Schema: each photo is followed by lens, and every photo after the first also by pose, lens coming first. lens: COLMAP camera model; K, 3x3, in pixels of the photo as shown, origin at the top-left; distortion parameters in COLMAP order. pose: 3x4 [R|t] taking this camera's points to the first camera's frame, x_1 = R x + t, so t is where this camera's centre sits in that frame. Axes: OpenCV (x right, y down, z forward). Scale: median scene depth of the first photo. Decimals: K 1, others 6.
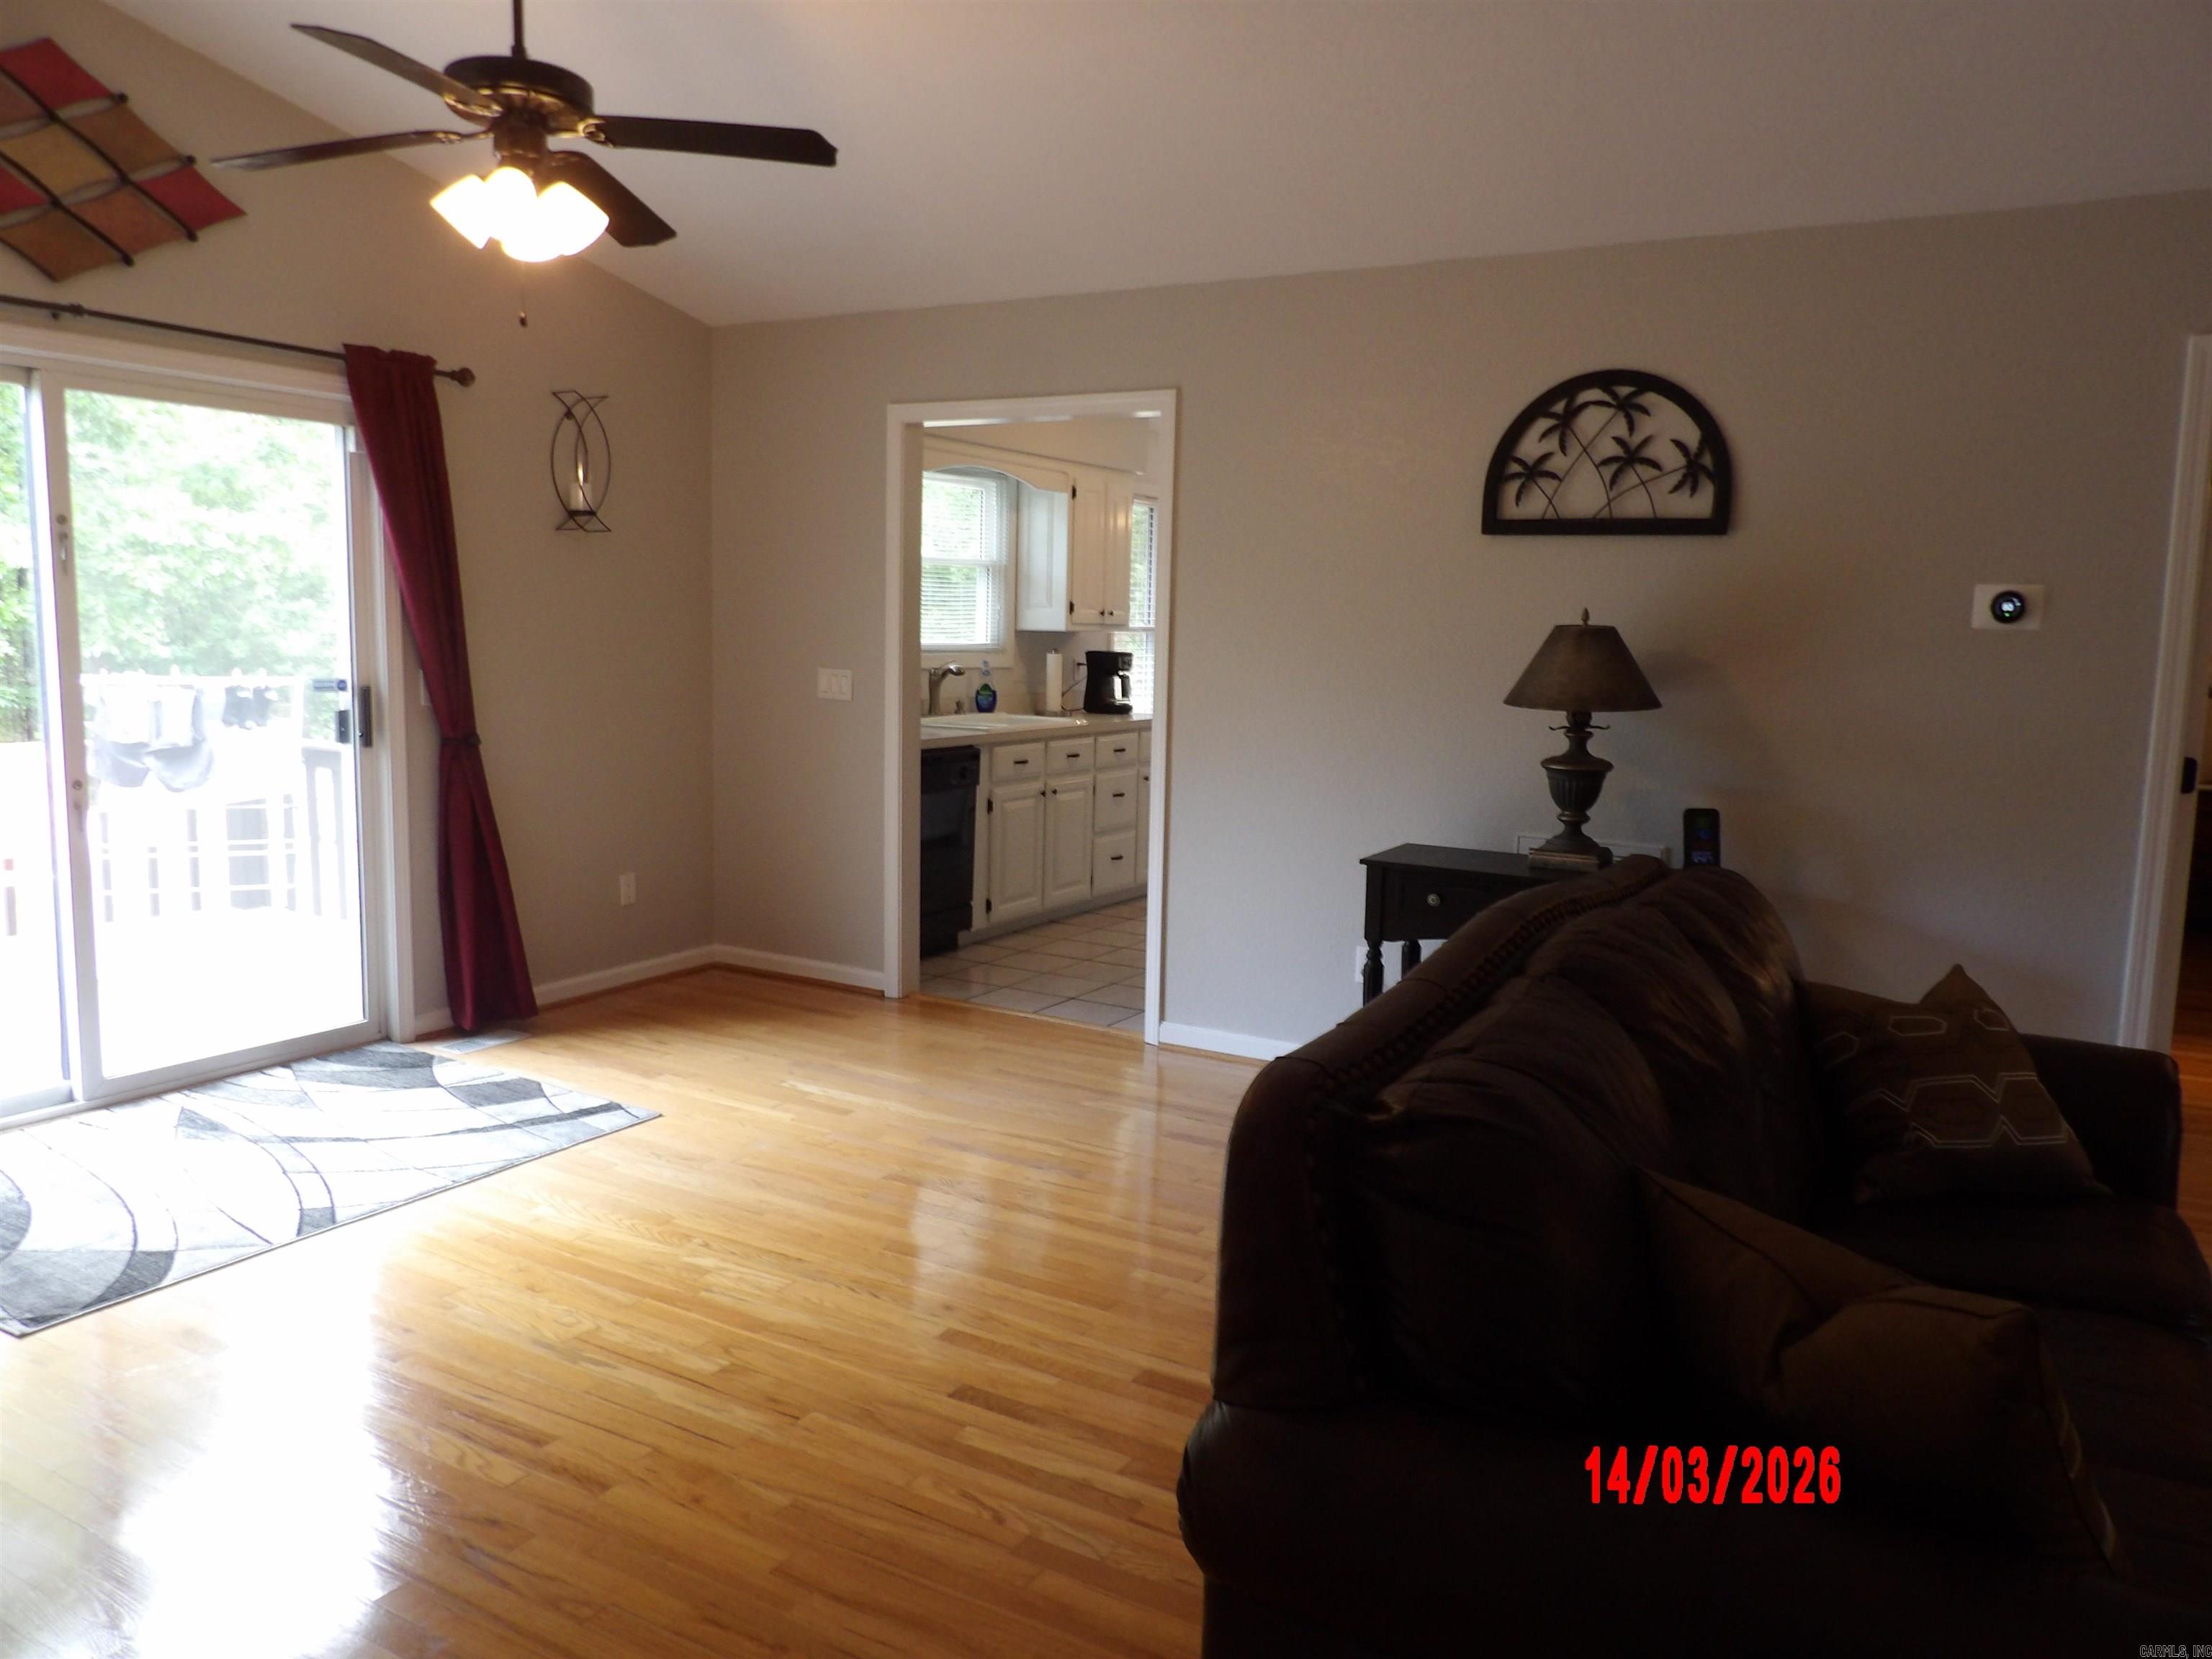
lens RADIAL K [[1588.2, 0, 1103.3], [0, 1588.2, 822.7], [0, 0, 1]] dist [-0.037268, 0.040438]
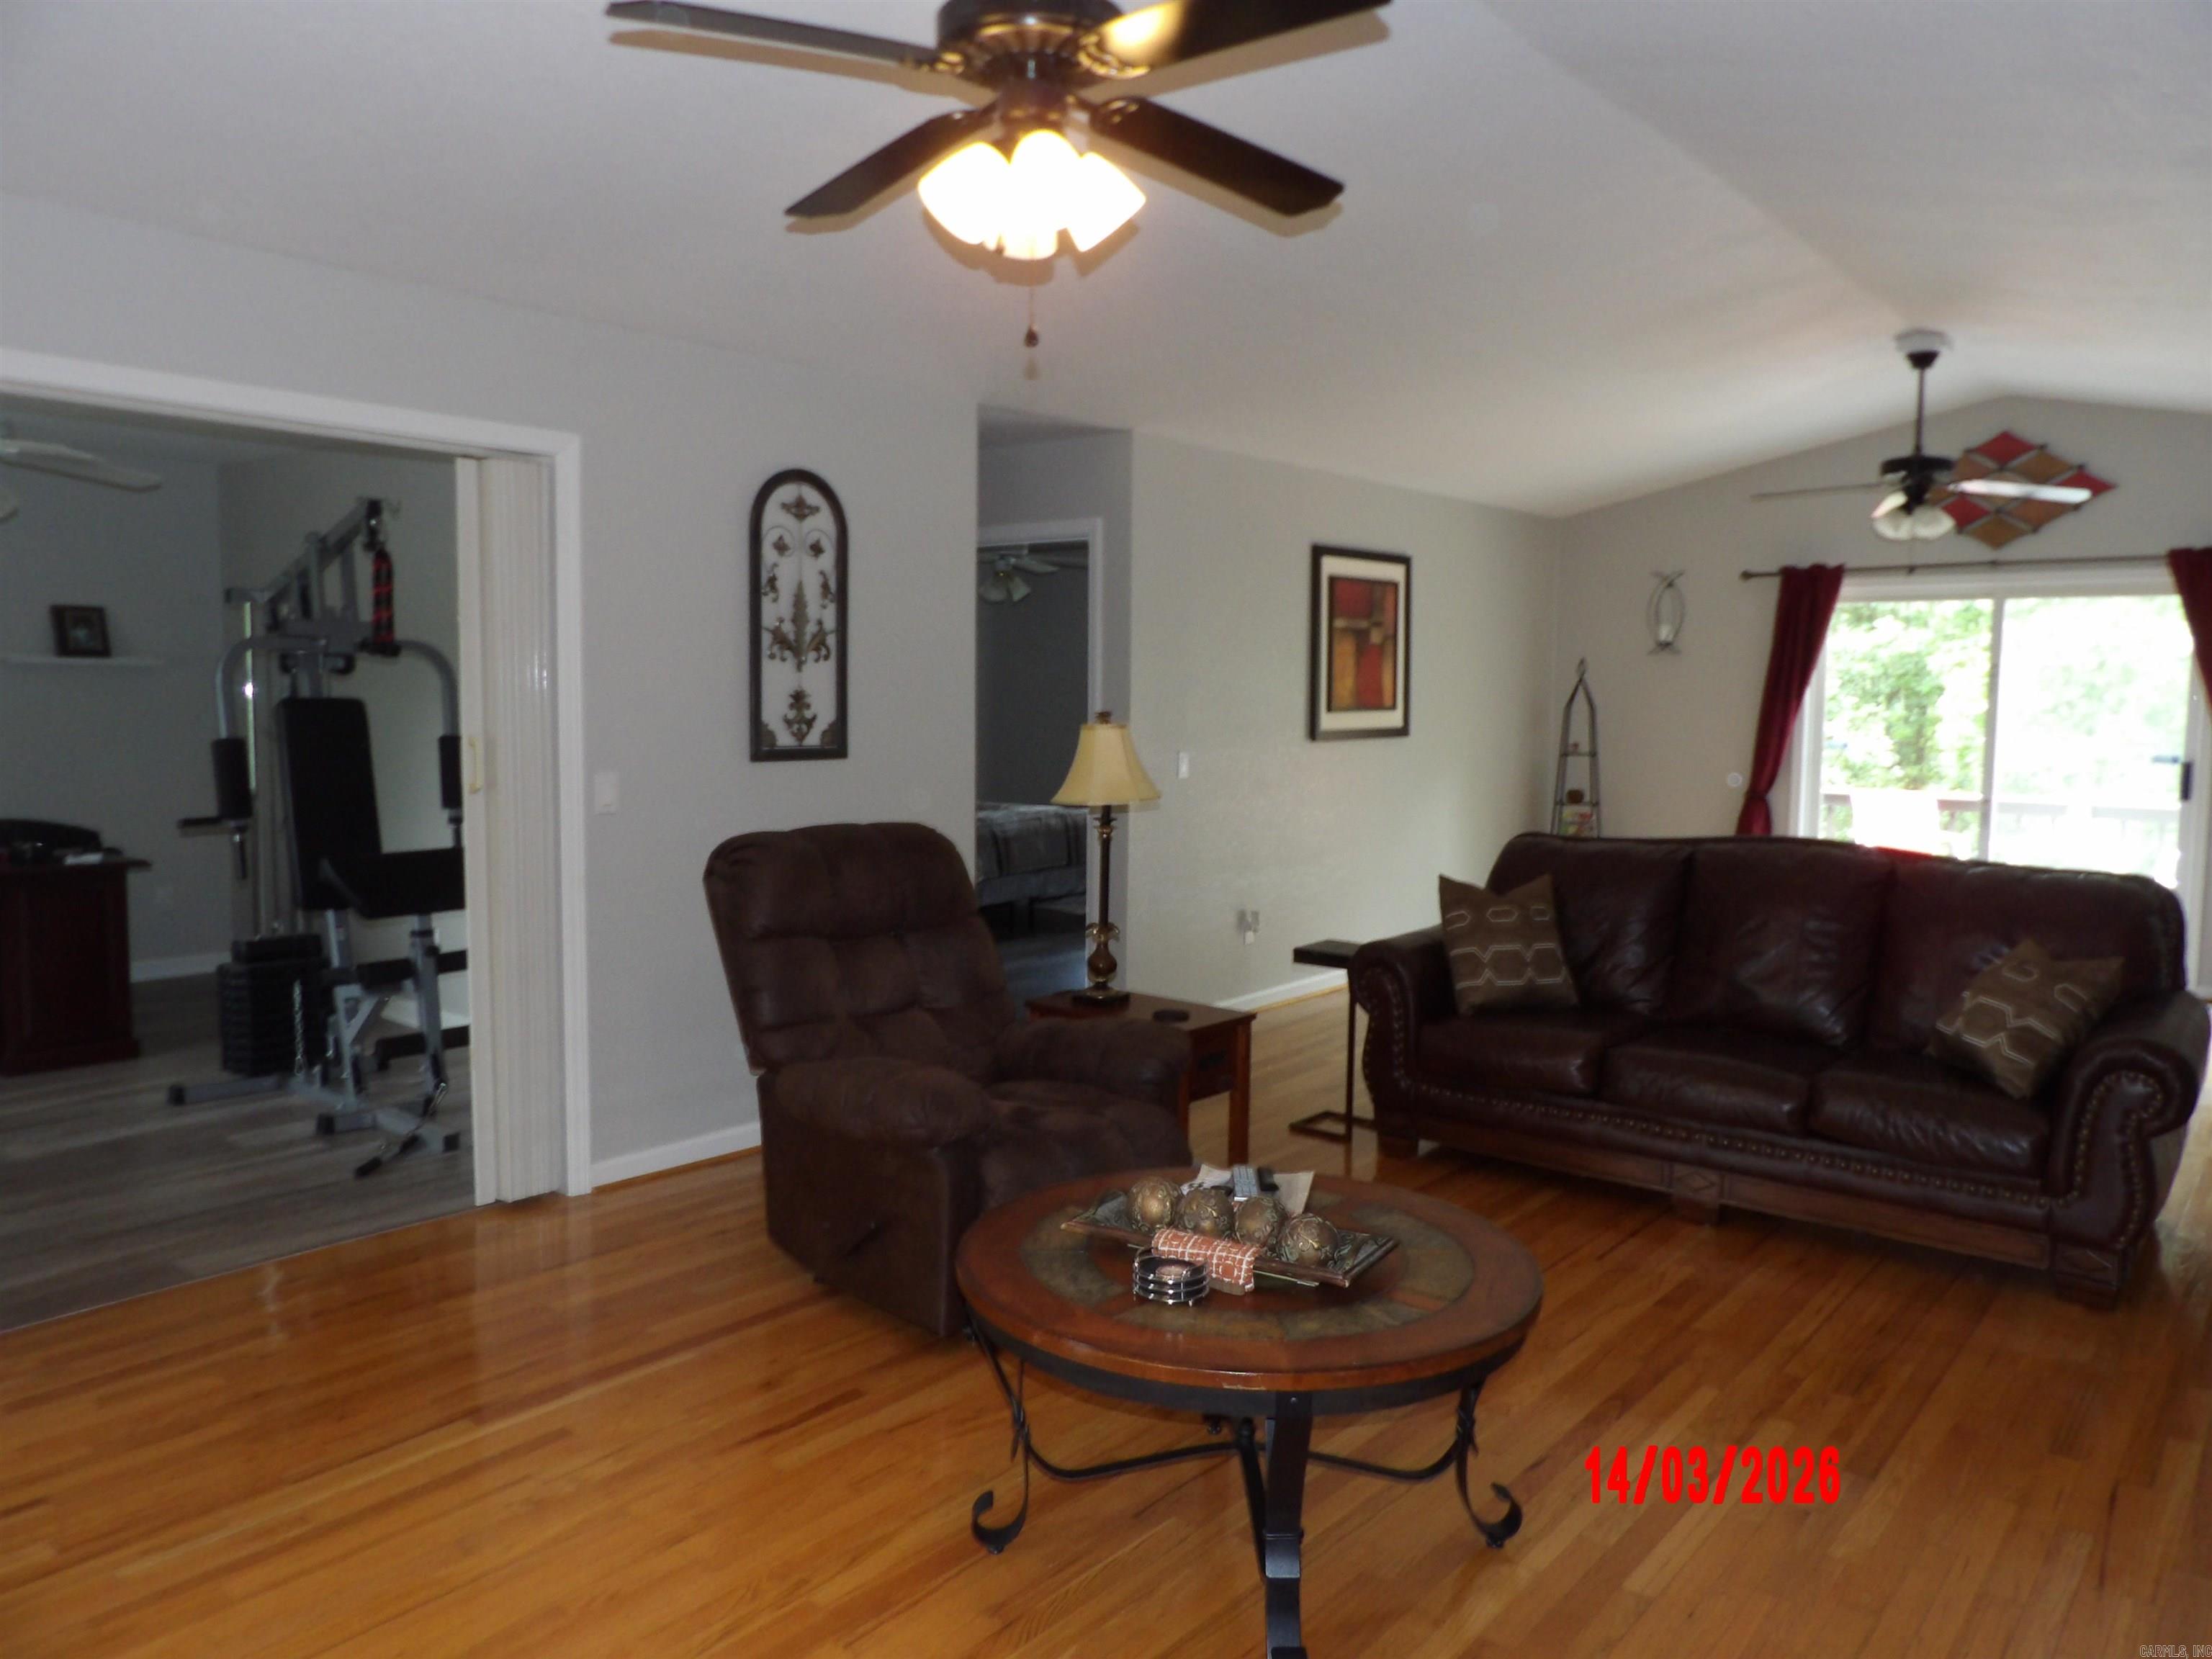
lens RADIAL K [[1588.2, 0, 1107.8], [0, 1588.2, 823.8], [0, 0, 1]] dist [-0.037268, 0.040438]
pose [[-0.163589, 0.063991, -0.984451, 1.388689], [-0.141713, 0.986020, 0.087642, -0.012504], [0.976297, 0.153846, -0.152234, 0.233942]]
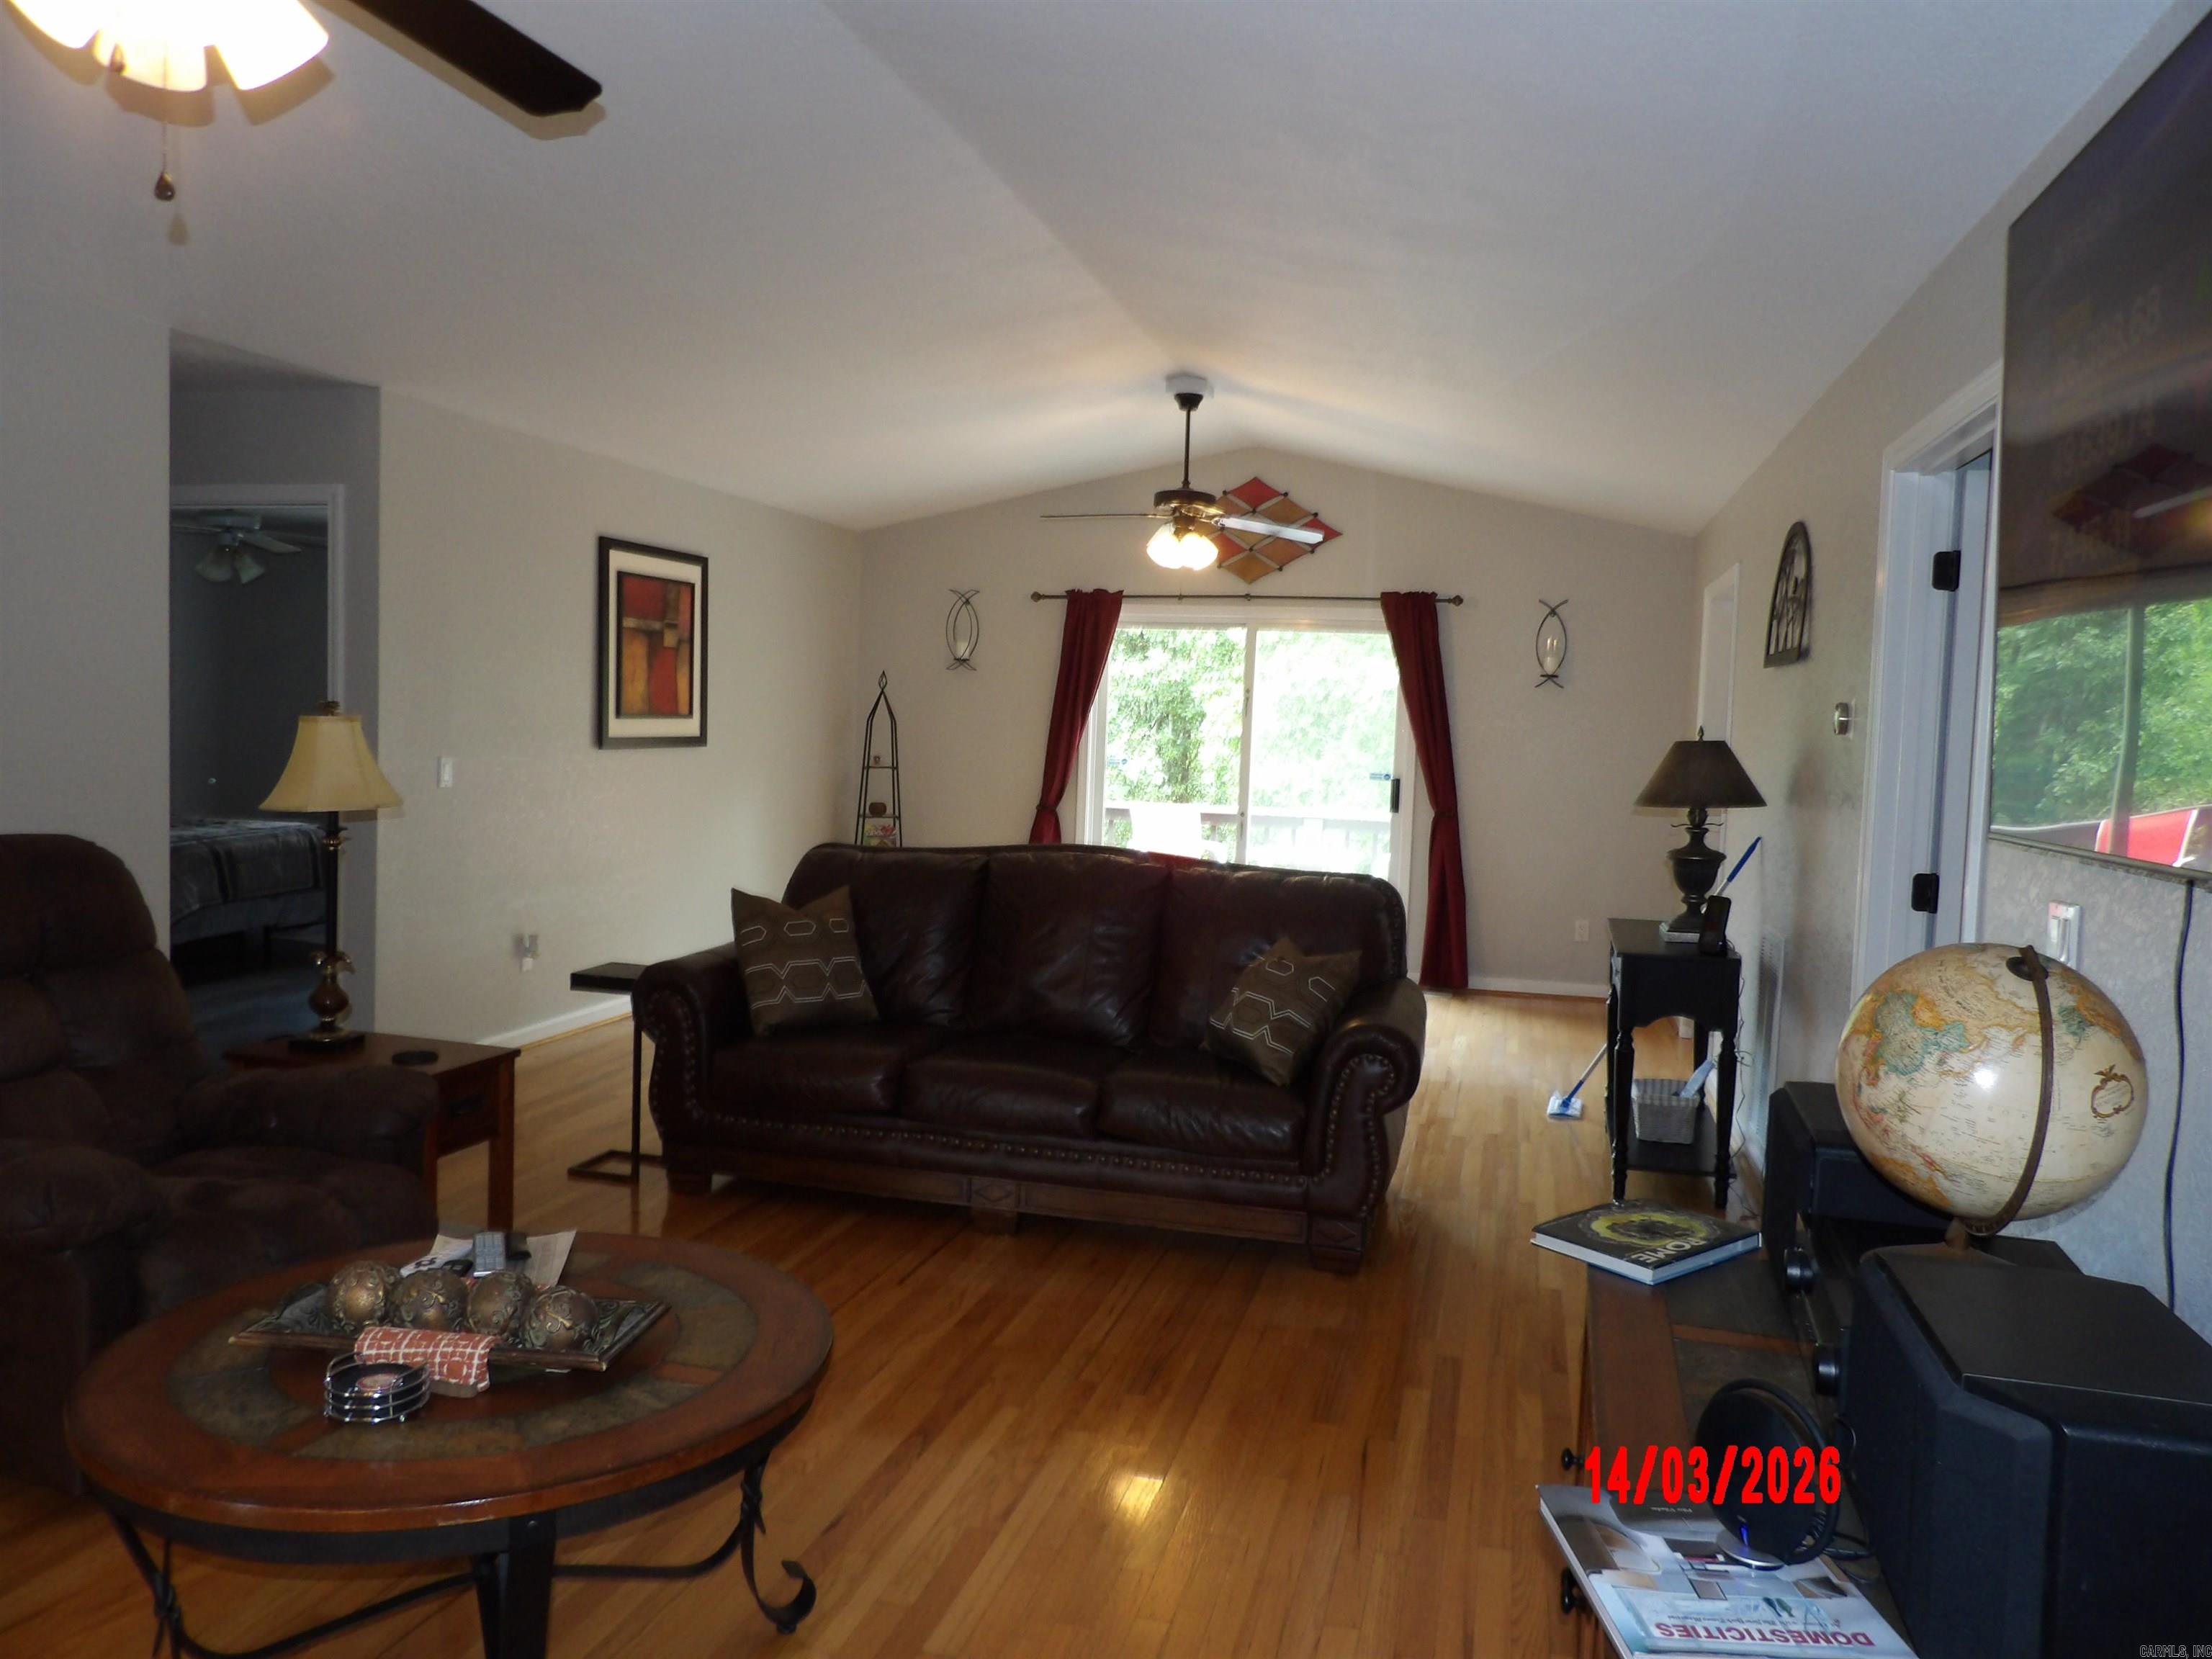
lens RADIAL K [[1588.2, 0, 1114.1], [0, 1588.2, 826.7], [0, 0, 1]] dist [-0.037268, 0.040438]
pose [[0.263898, 0.053960, -0.963040, 1.321290], [-0.156543, 0.987593, 0.012439, -0.004407], [0.951763, 0.147474, 0.269070, 0.250552]]
